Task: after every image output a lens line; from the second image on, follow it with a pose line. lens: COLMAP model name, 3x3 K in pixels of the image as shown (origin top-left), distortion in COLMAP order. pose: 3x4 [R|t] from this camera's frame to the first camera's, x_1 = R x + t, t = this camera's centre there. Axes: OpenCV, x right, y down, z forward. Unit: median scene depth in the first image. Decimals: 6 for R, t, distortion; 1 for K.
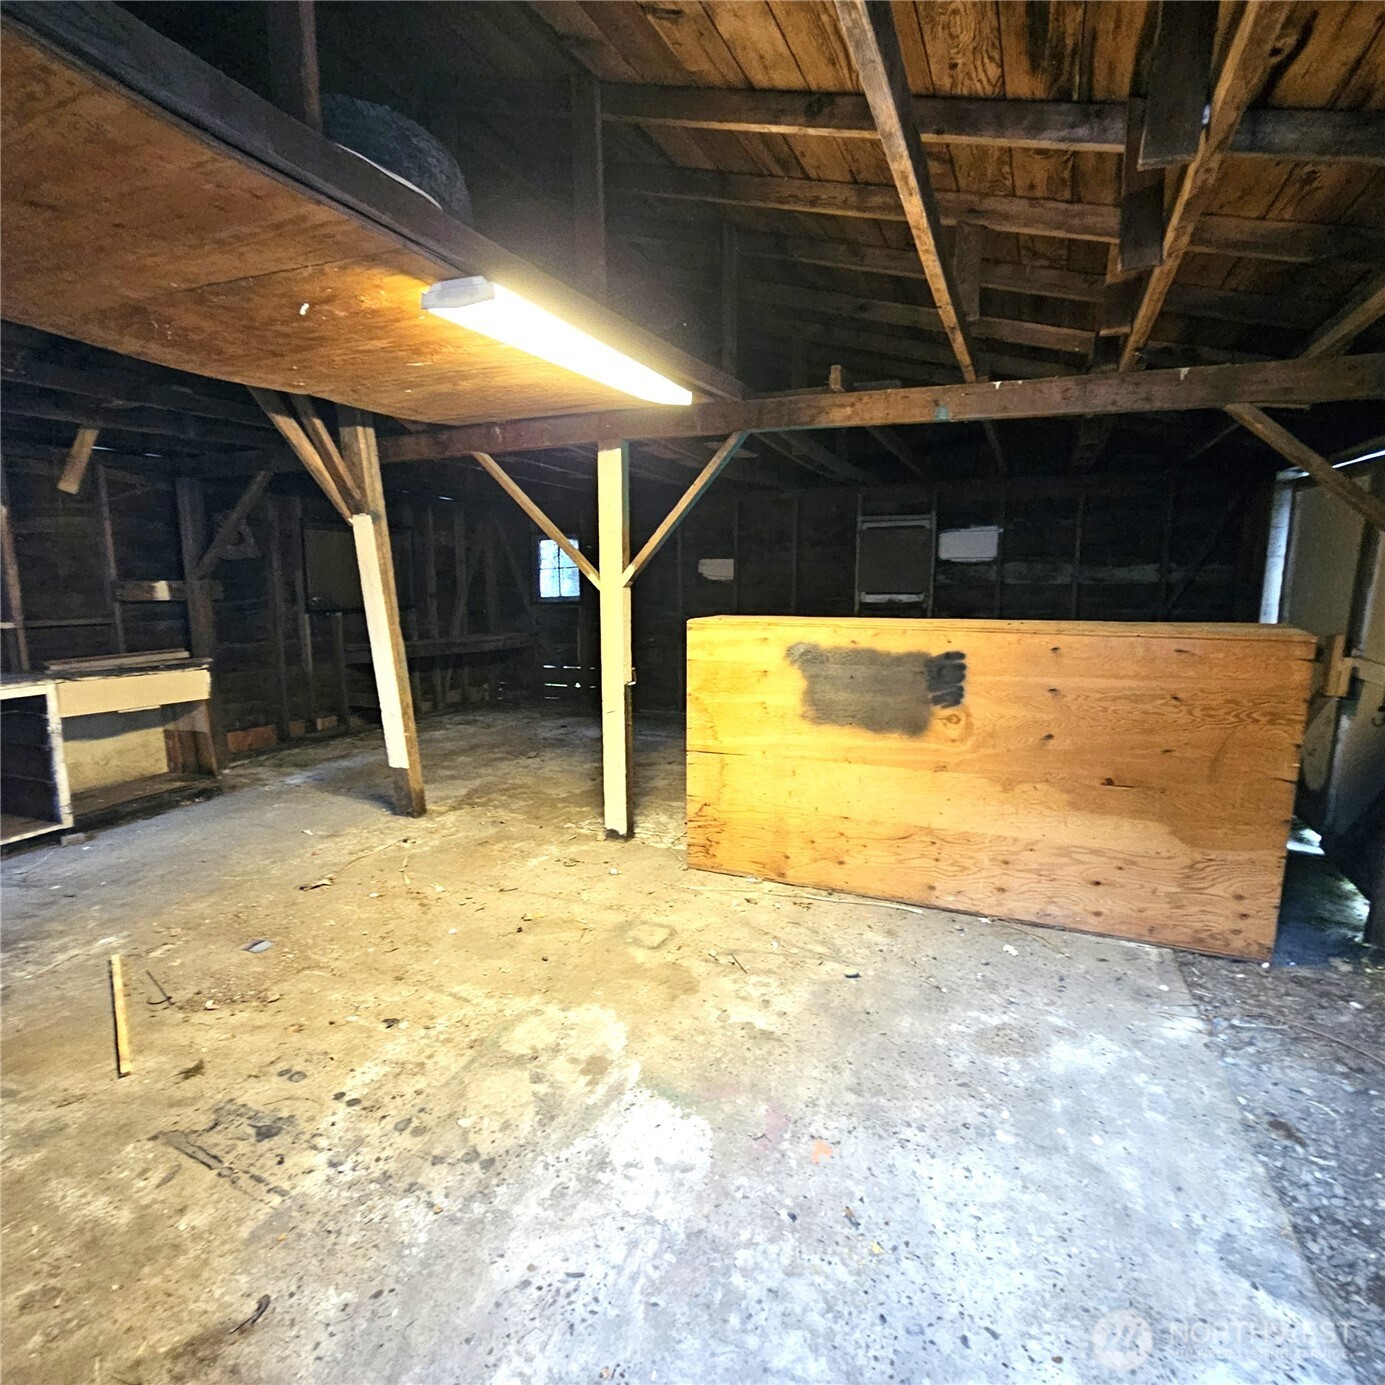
lens RADIAL K [[756.1, 0, 695.4], [0, 756.1, 698.2], [0, 0, 1]] dist [-0.000899, 0.000777]
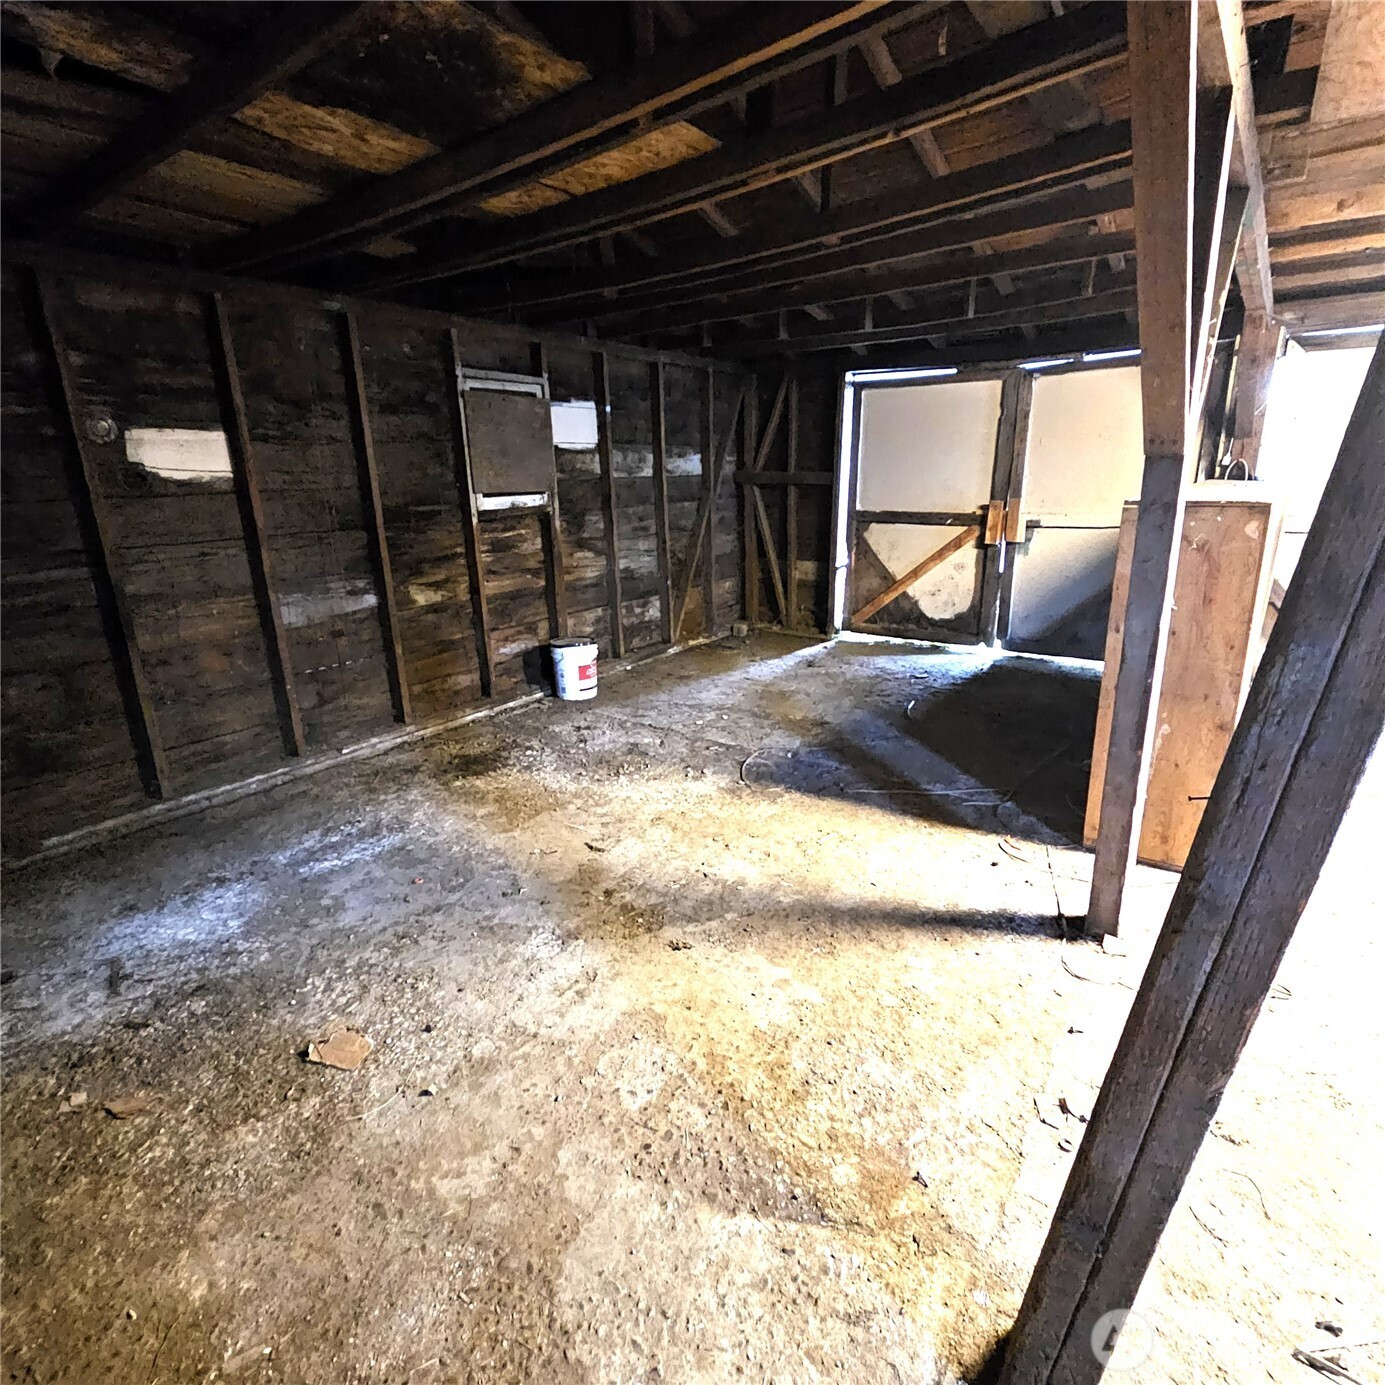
lens RADIAL K [[756.1, 0, 695.4], [0, 756.1, 698.2], [0, 0, 1]] dist [-0.000899, 0.000777]
pose [[0.220212, -0.274599, 0.936003, -0.396032], [0.185880, 0.953788, 0.236085, -0.096850], [-0.957578, 0.121996, 0.261078, 0.709366]]
